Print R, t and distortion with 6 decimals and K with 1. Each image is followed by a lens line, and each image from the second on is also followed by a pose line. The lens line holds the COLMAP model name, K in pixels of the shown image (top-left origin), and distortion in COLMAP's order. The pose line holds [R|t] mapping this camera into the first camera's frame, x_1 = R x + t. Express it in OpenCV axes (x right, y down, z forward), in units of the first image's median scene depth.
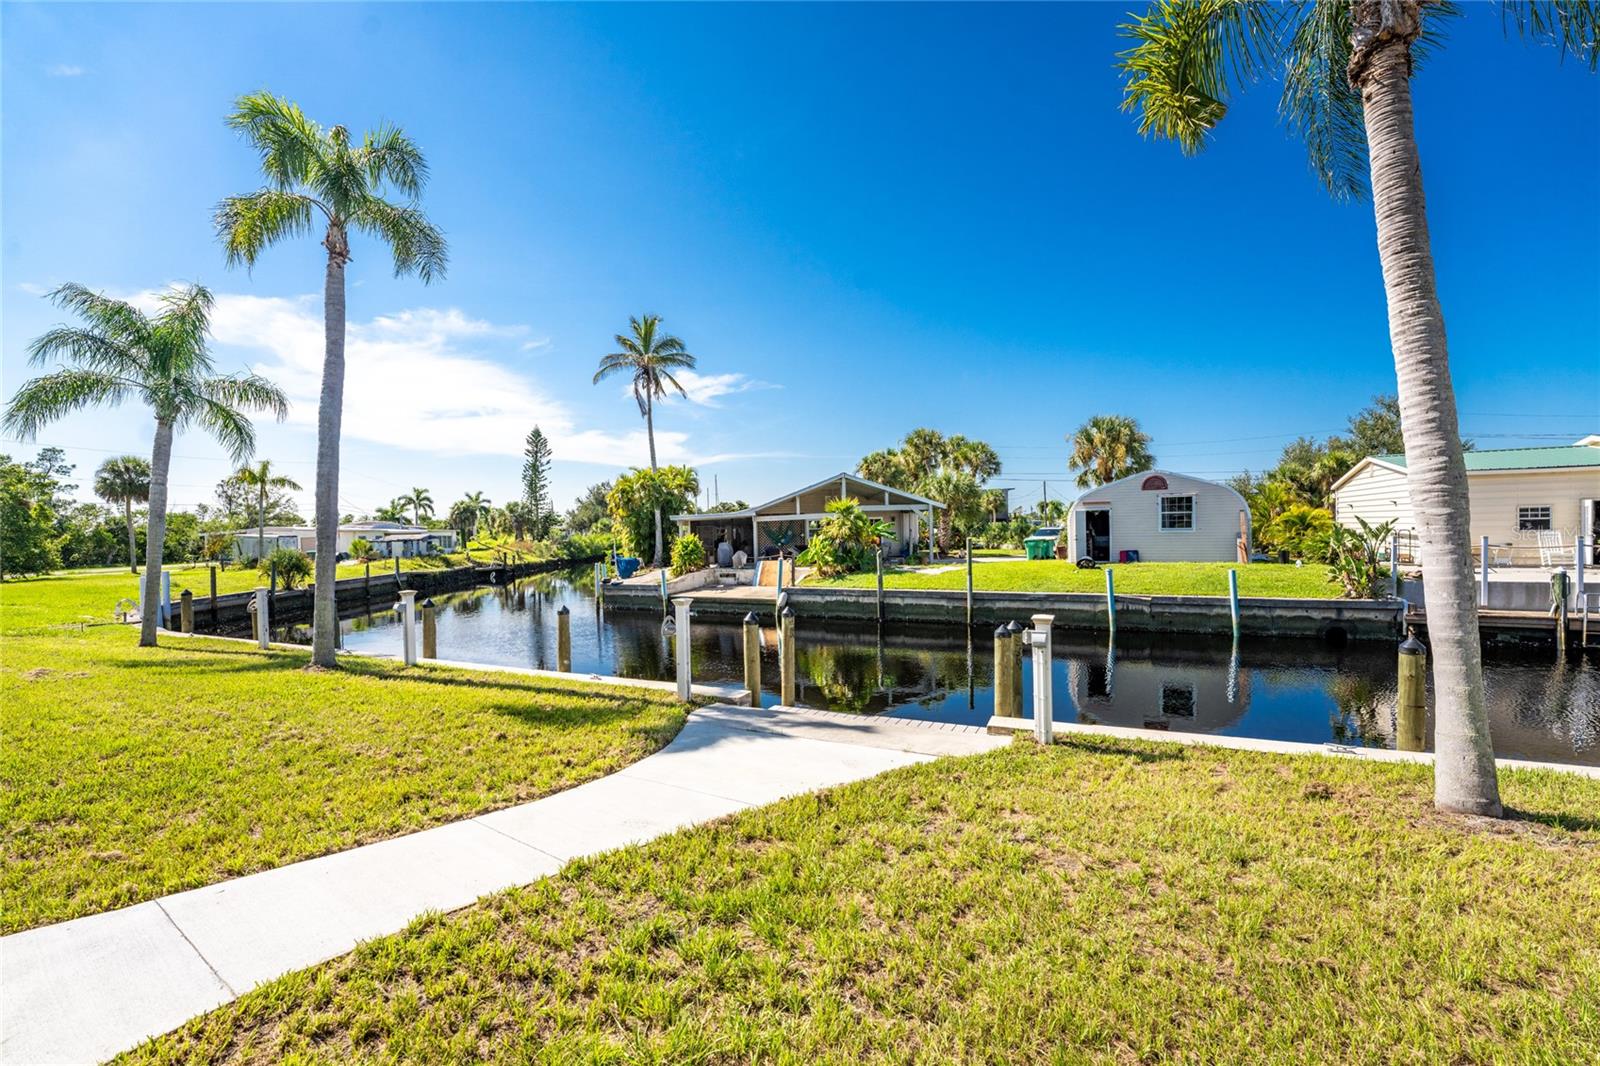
lens RADIAL K [[658.9, 0, 798.4], [0, 658.9, 540.2], [0, 0, 1]] dist [-0.025932, -0.000003]
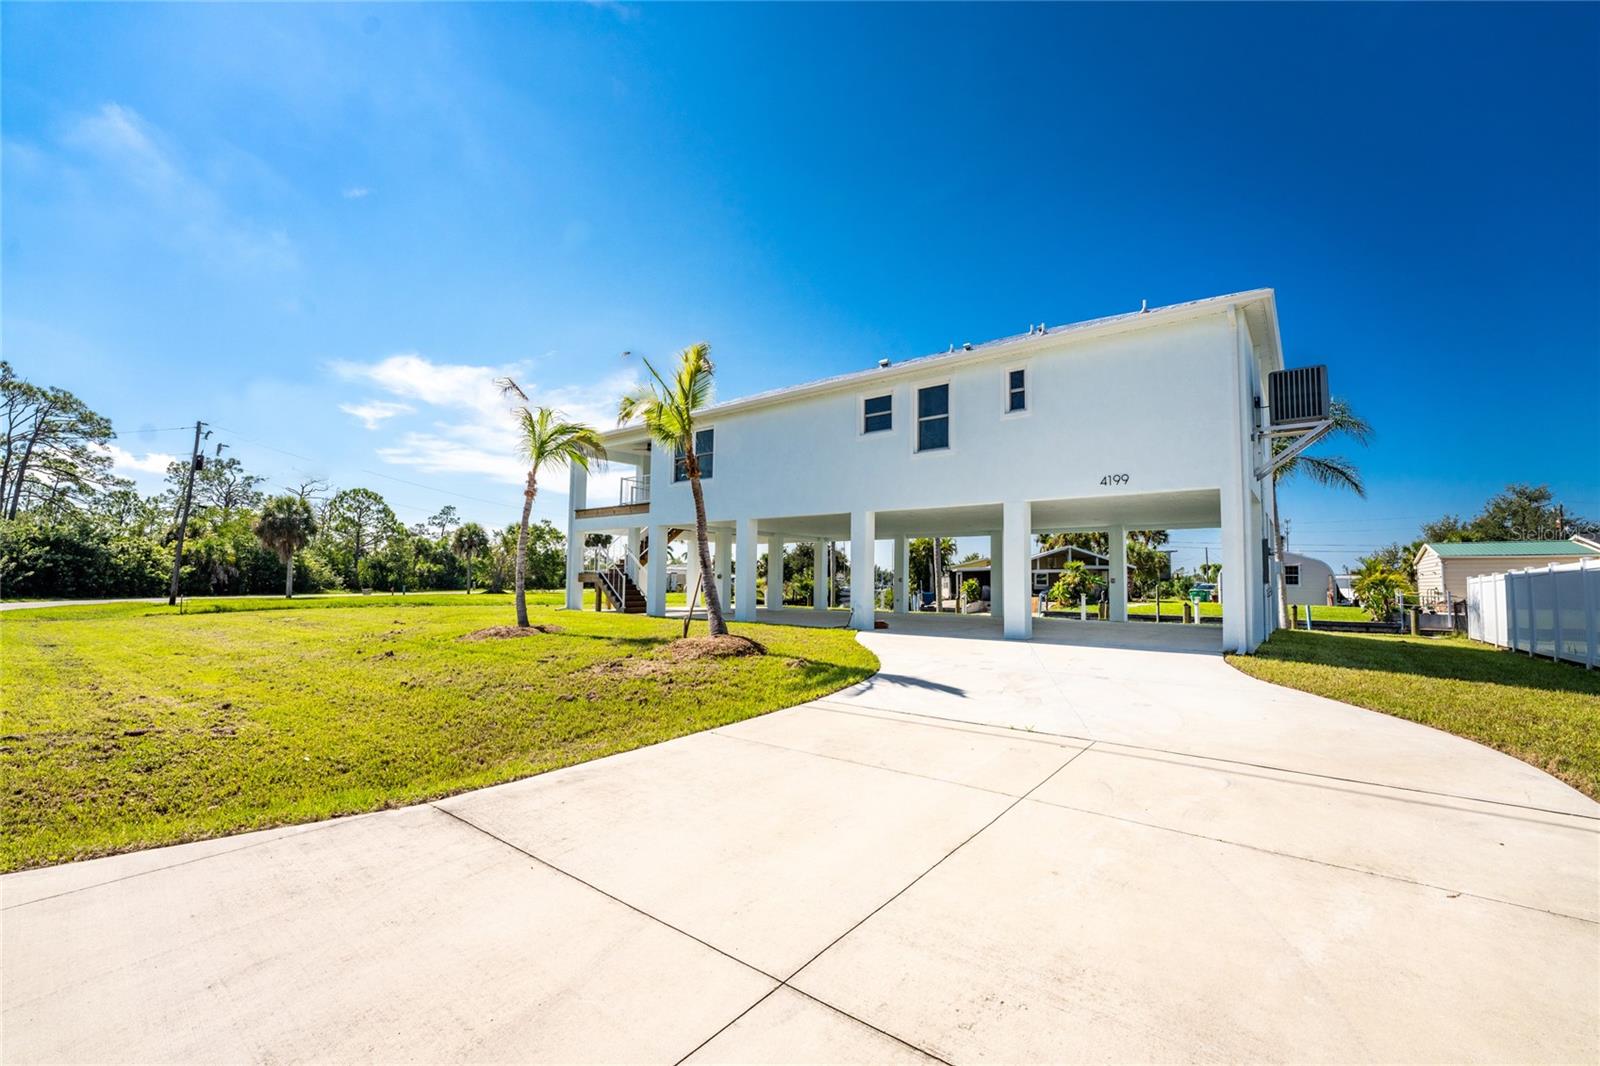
lens RADIAL K [[661.0, 0, 803.5], [0, 661.0, 563.6], [0, 0, 1]] dist [-0.010475, 0.000012]
pose [[0.980825, 0.029774, -0.192601, -0.209197], [-0.038189, 0.998465, -0.040127, 0.027794], [0.191111, 0.046713, 0.980456, -0.582666]]
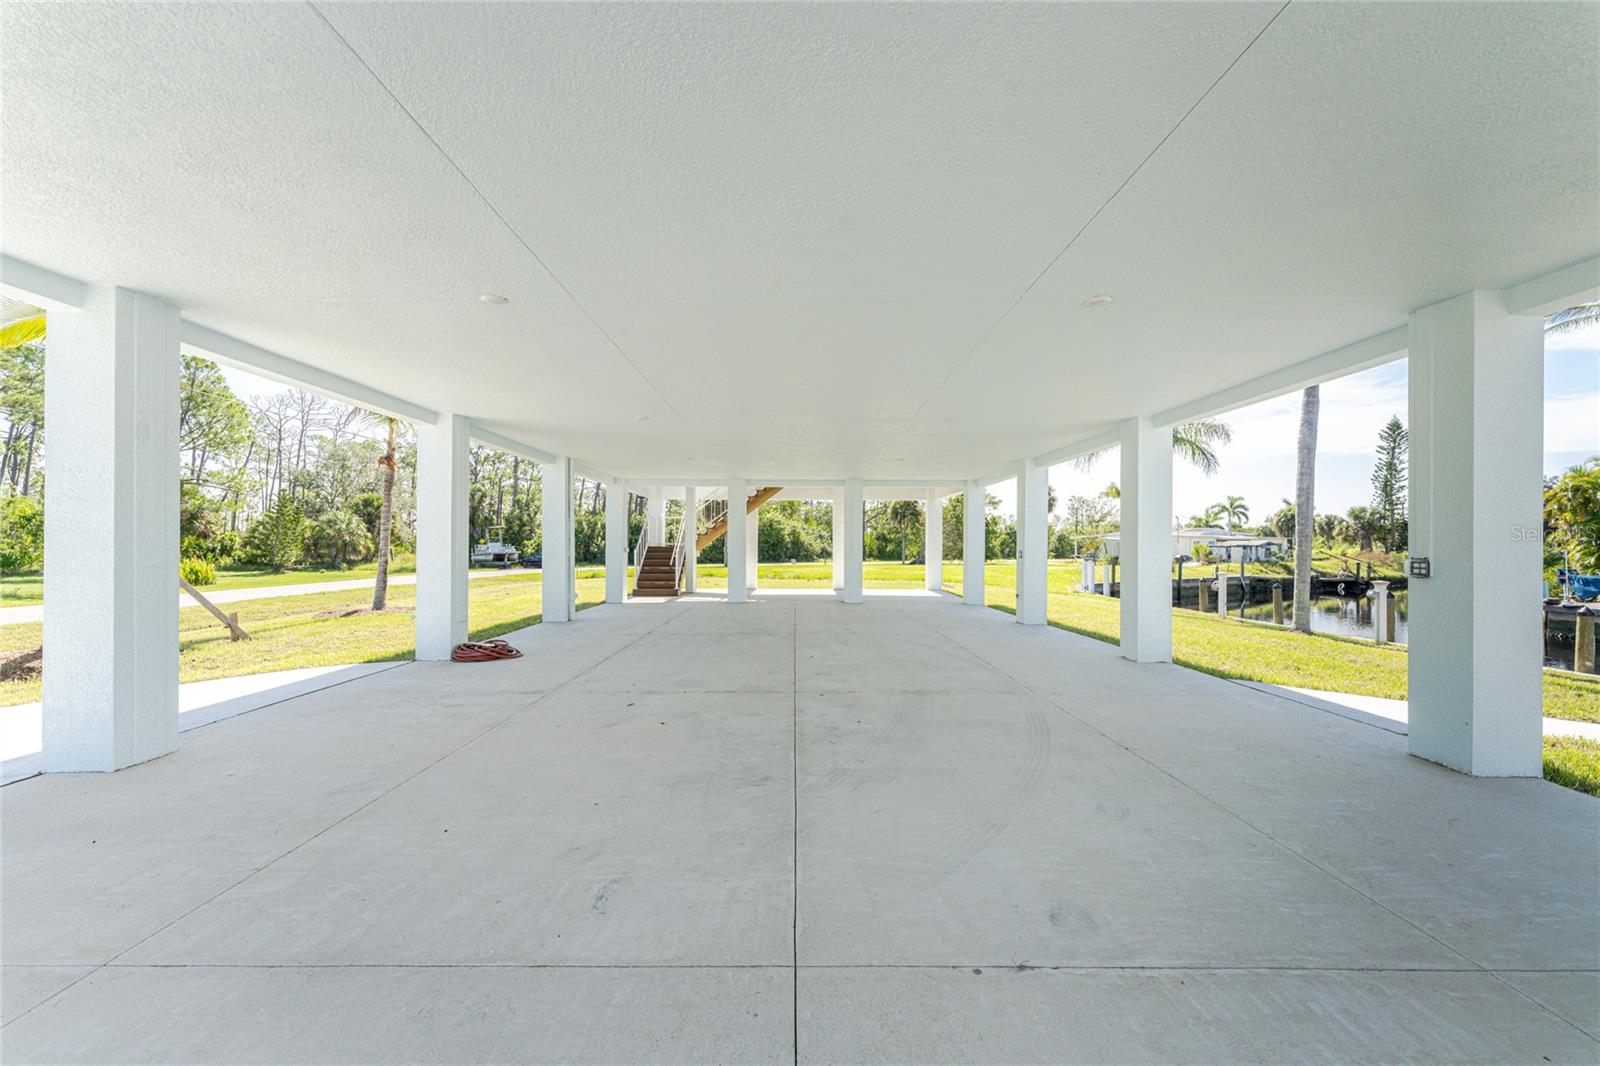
lens RADIAL K [[642.4, 0, 794.7], [0, 642.4, 540.1], [0, 0, 1]] dist [0.001578, 0.000441]
pose [[0.452637, 0.019435, -0.891483, -0.008285], [-0.030713, 0.999509, 0.006196, 0.007794], [0.891166, 0.024575, 0.453011, -0.143007]]
